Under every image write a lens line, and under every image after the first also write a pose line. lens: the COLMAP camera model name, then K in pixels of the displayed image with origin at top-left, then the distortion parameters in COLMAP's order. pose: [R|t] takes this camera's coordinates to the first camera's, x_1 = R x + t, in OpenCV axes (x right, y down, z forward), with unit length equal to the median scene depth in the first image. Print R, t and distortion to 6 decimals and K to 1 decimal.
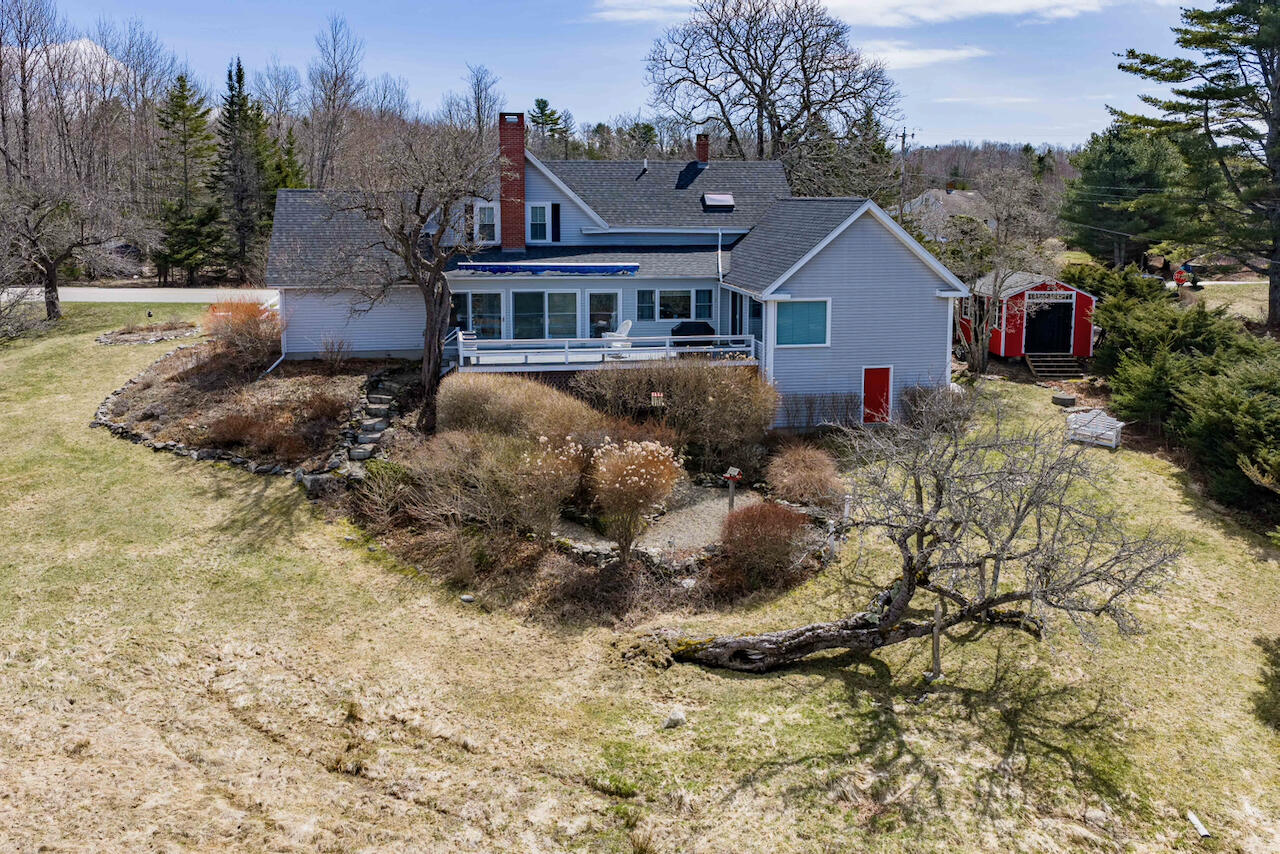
lens RADIAL K [[1065.3, 0, 640.0], [0, 1065.3, 427.0], [0, 0, 1]] dist [-0.002632, -0.002827]
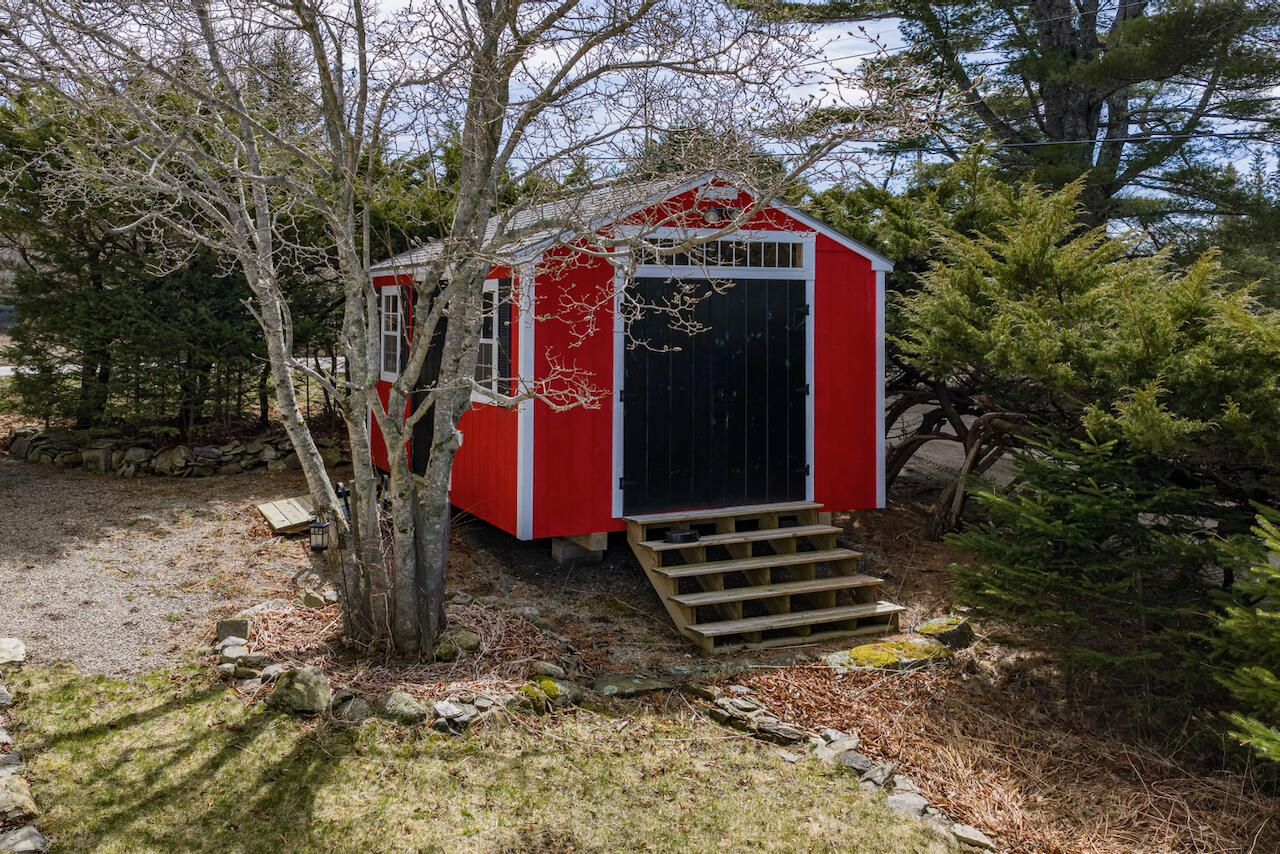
lens RADIAL K [[1065.3, 0, 640.0], [0, 1065.3, 427.0], [0, 0, 1]] dist [-0.002632, -0.002827]
pose [[0.904003, -0.030117, 0.426464, 0.299721], [0.064701, 0.995664, -0.066837, -0.079129], [-0.422602, 0.088013, 0.902032, 0.879940]]
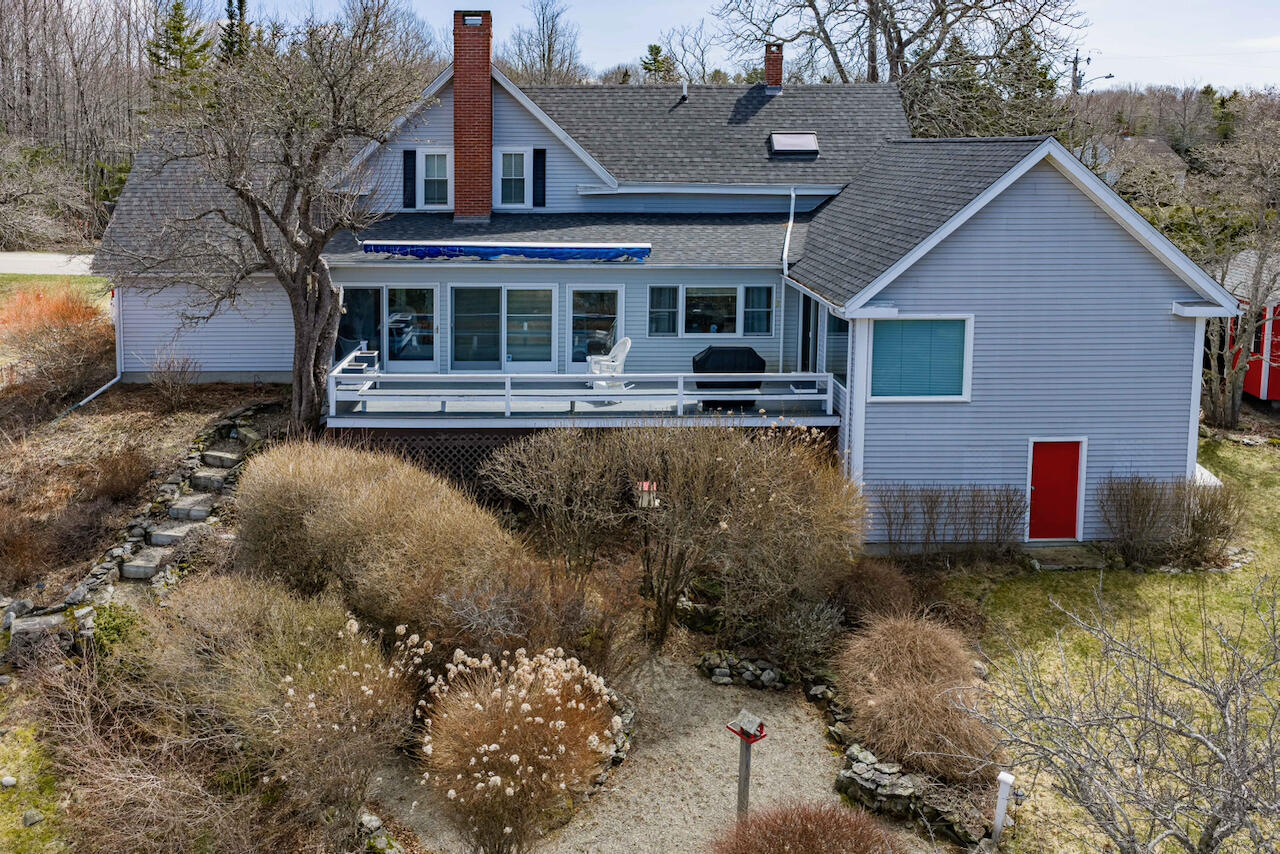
lens RADIAL K [[993.4, 0, 639.0], [0, 993.4, 340.3], [0, 0, 1]] dist [-0.005837, -0.003218]
pose [[0.989910, 0.024481, -0.139564, 0.073208], [-0.027836, 0.999367, -0.022133, -0.084381], [0.138934, 0.025795, 0.989966, 0.428339]]
